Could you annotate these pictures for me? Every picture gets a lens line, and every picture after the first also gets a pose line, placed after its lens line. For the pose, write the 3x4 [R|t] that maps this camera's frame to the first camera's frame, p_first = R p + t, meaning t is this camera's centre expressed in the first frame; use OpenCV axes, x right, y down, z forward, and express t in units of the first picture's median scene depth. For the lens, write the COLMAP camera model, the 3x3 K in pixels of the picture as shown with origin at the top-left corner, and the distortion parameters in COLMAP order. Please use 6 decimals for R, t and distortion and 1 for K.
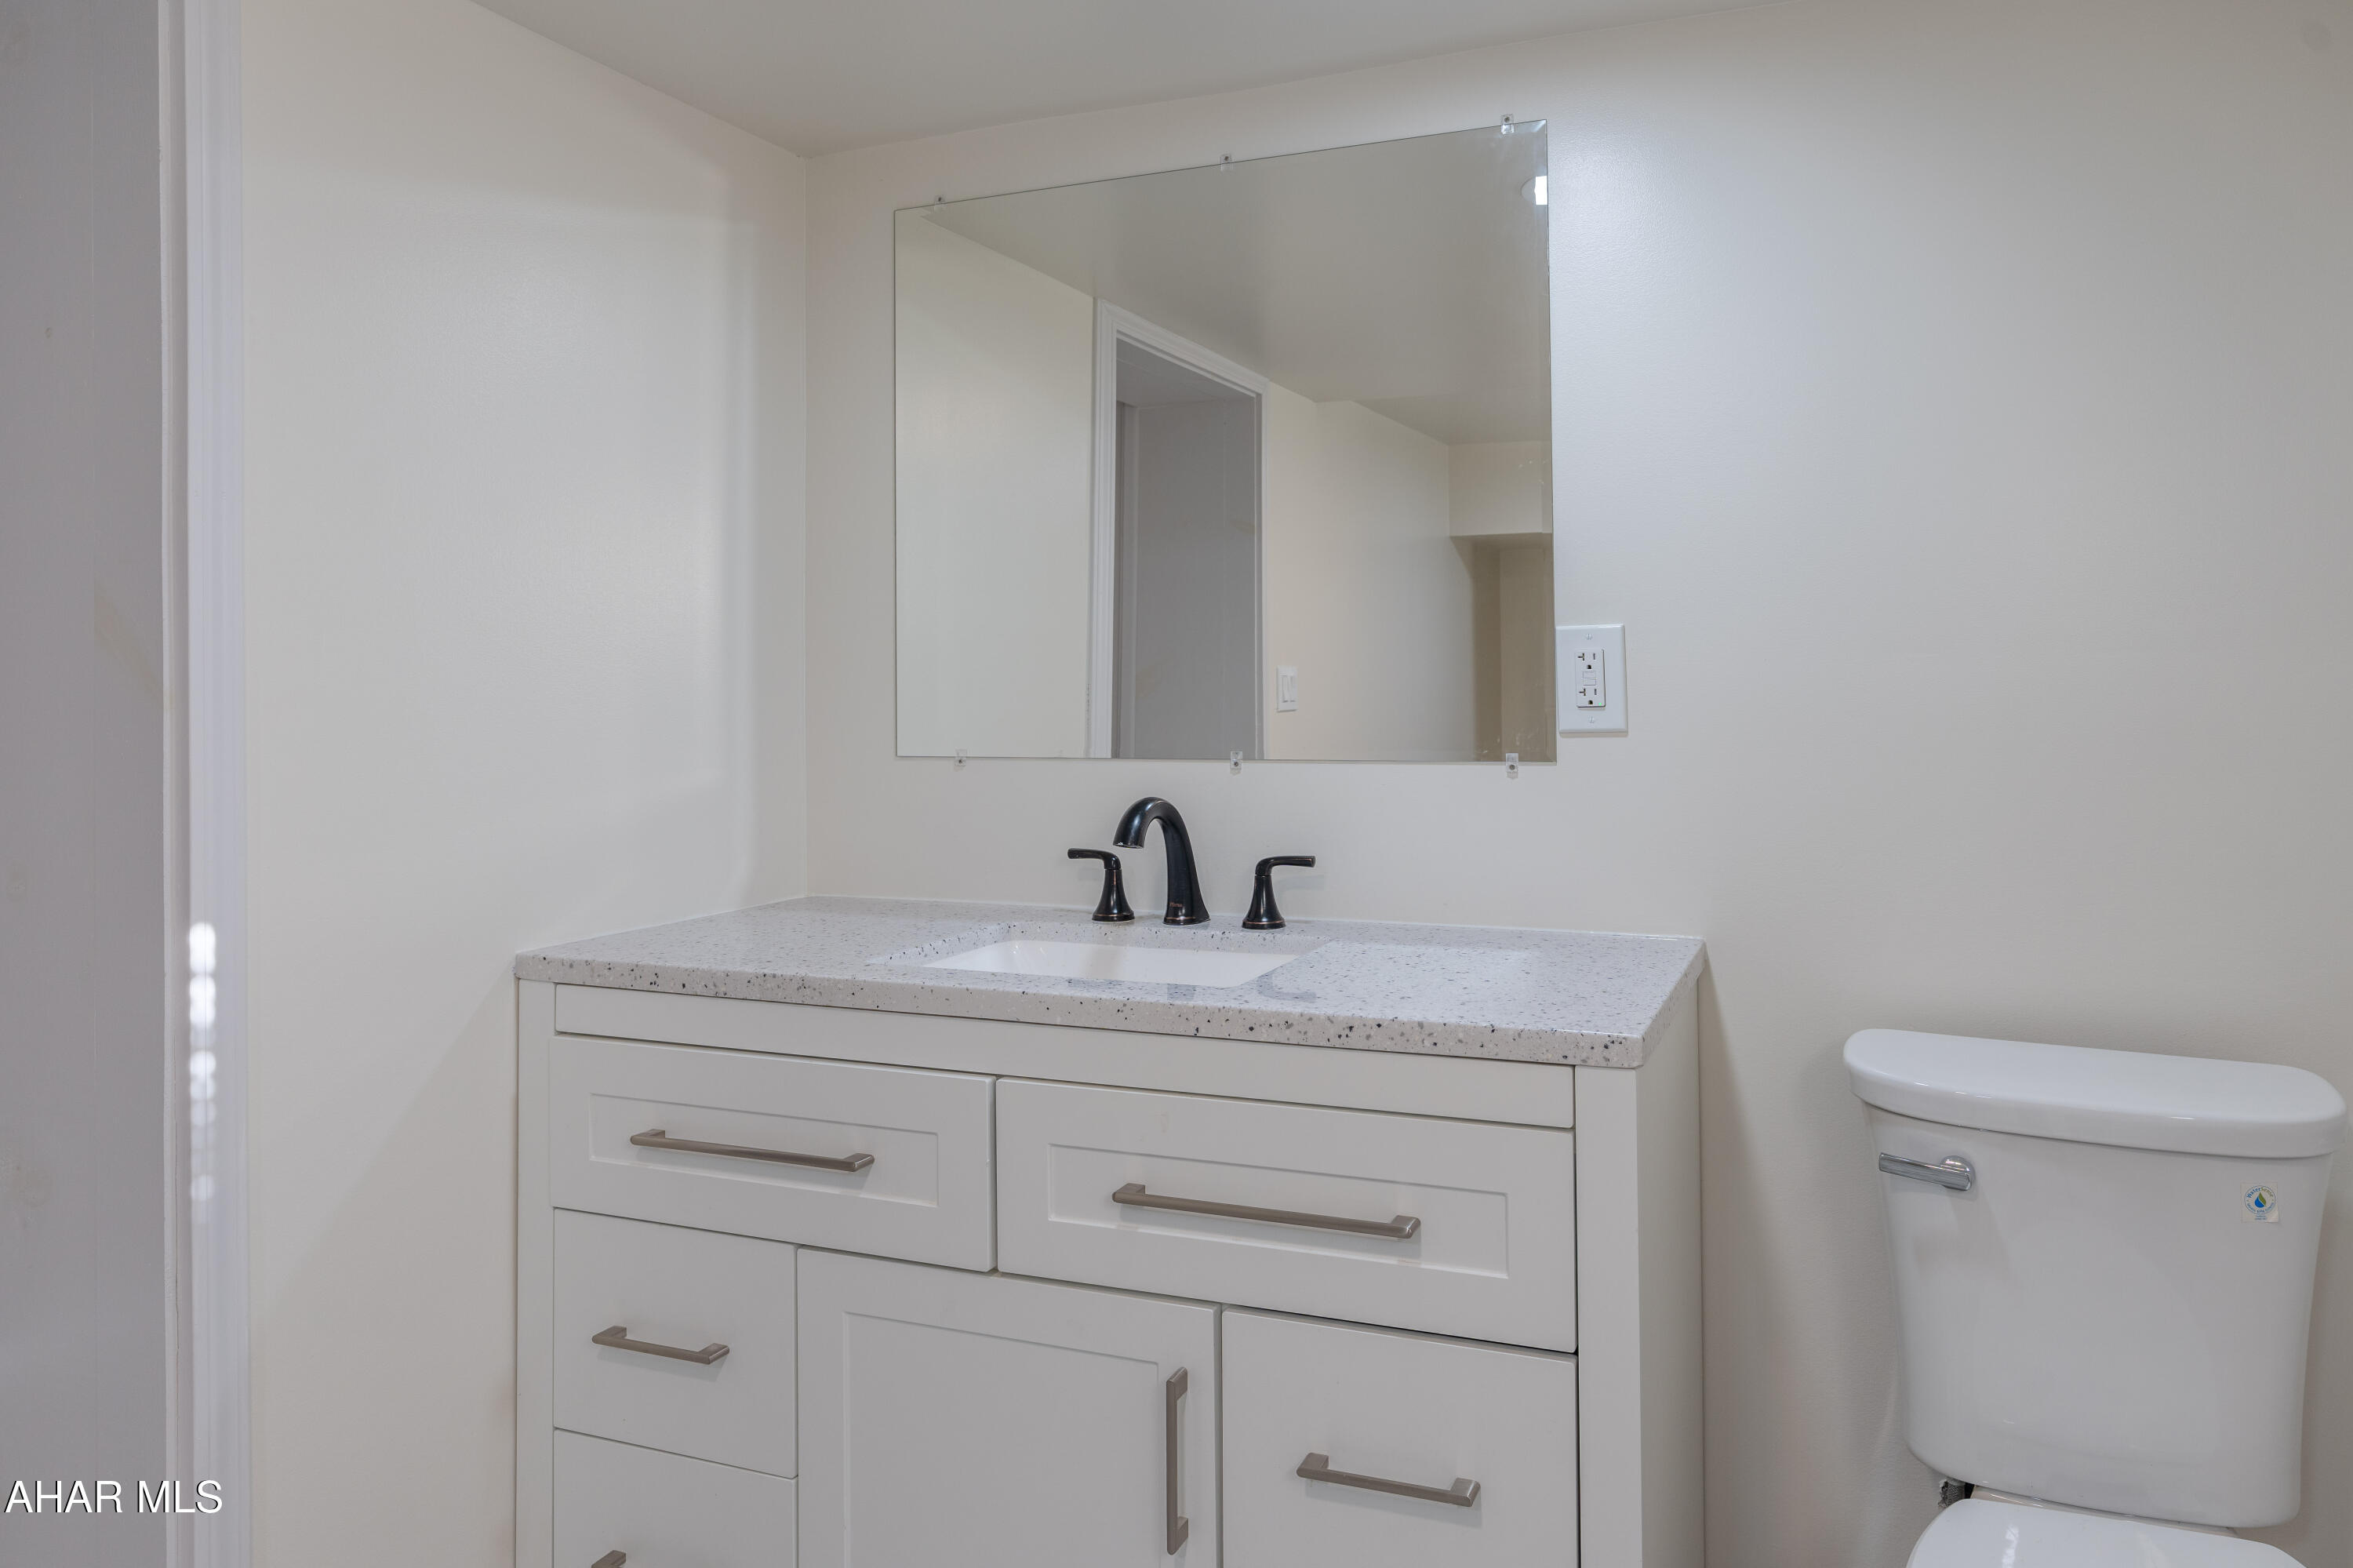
lens RADIAL K [[1413.1, 0, 1176.5], [0, 1413.1, 784.0], [0, 0, 1]] dist [0.000118, -0.000240]
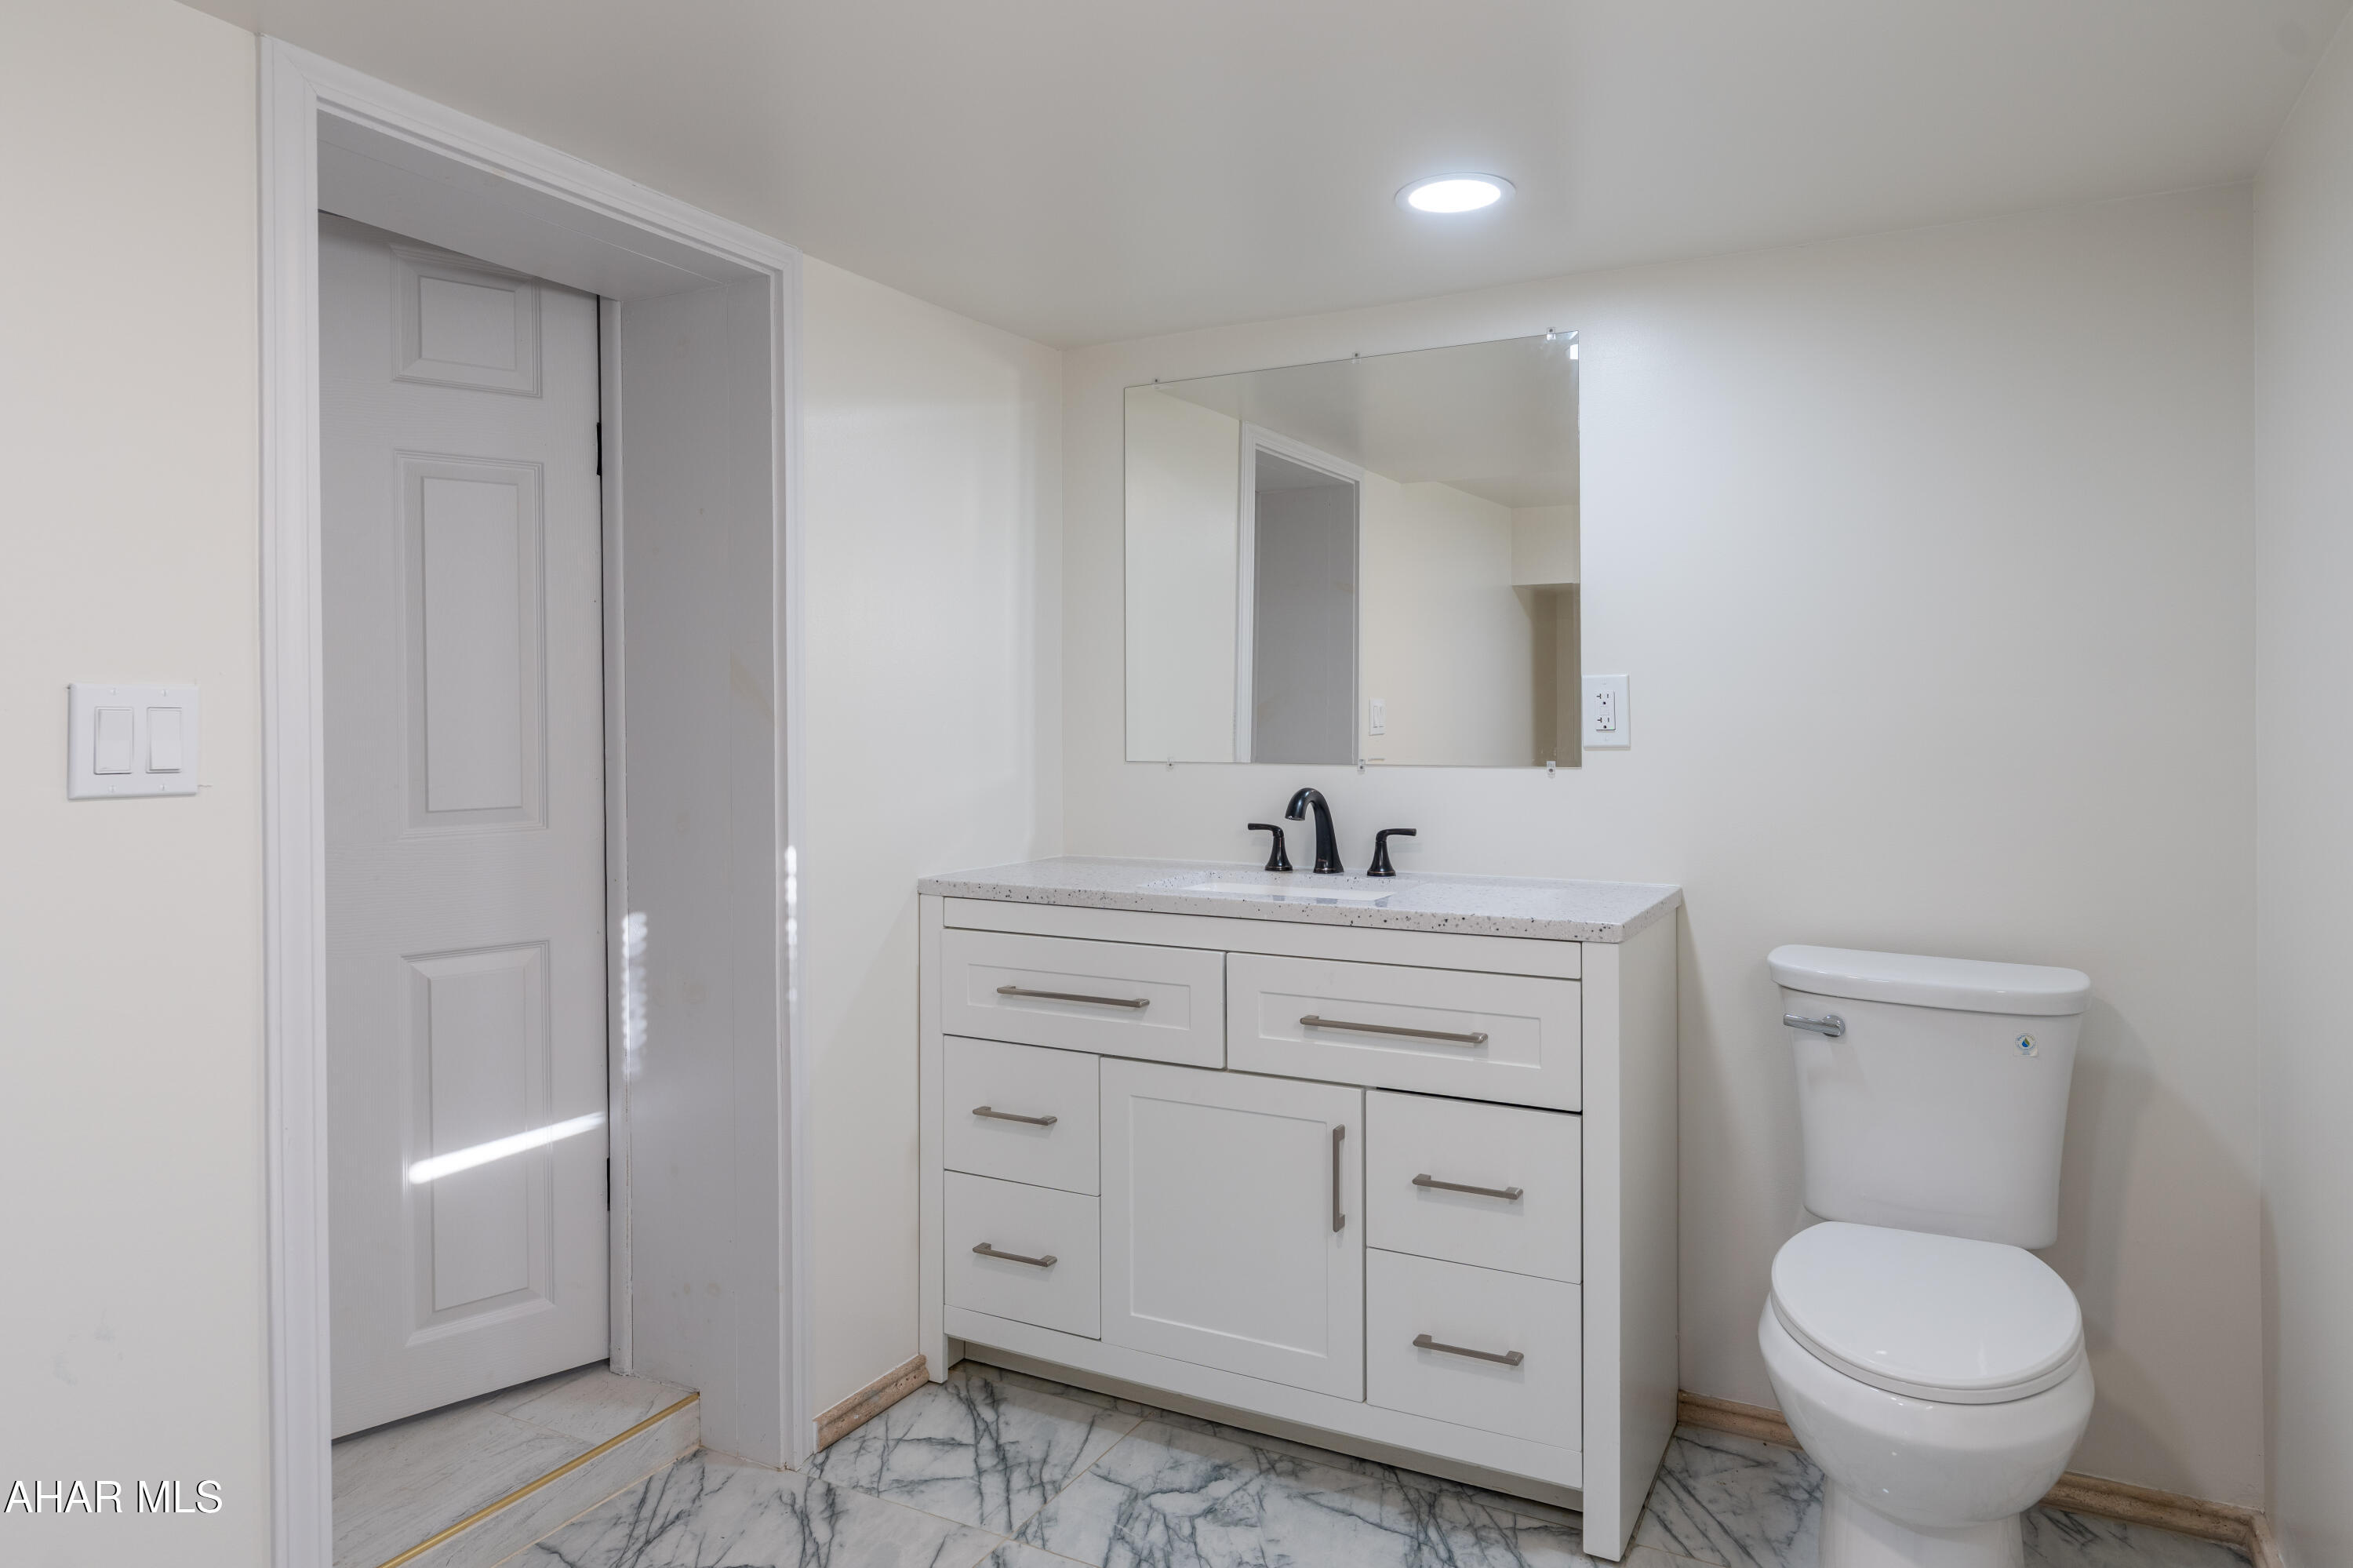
lens RADIAL K [[1229.2, 0, 1176.5], [0, 1229.2, 784.0], [0, 0, 1]] dist [0.000003, -0.000017]
pose [[0.997201, 0.008909, -0.074241, -0.074571], [-0.009744, 0.999893, -0.010887, 0.025740], [0.074137, 0.011580, 0.997181, -0.401035]]
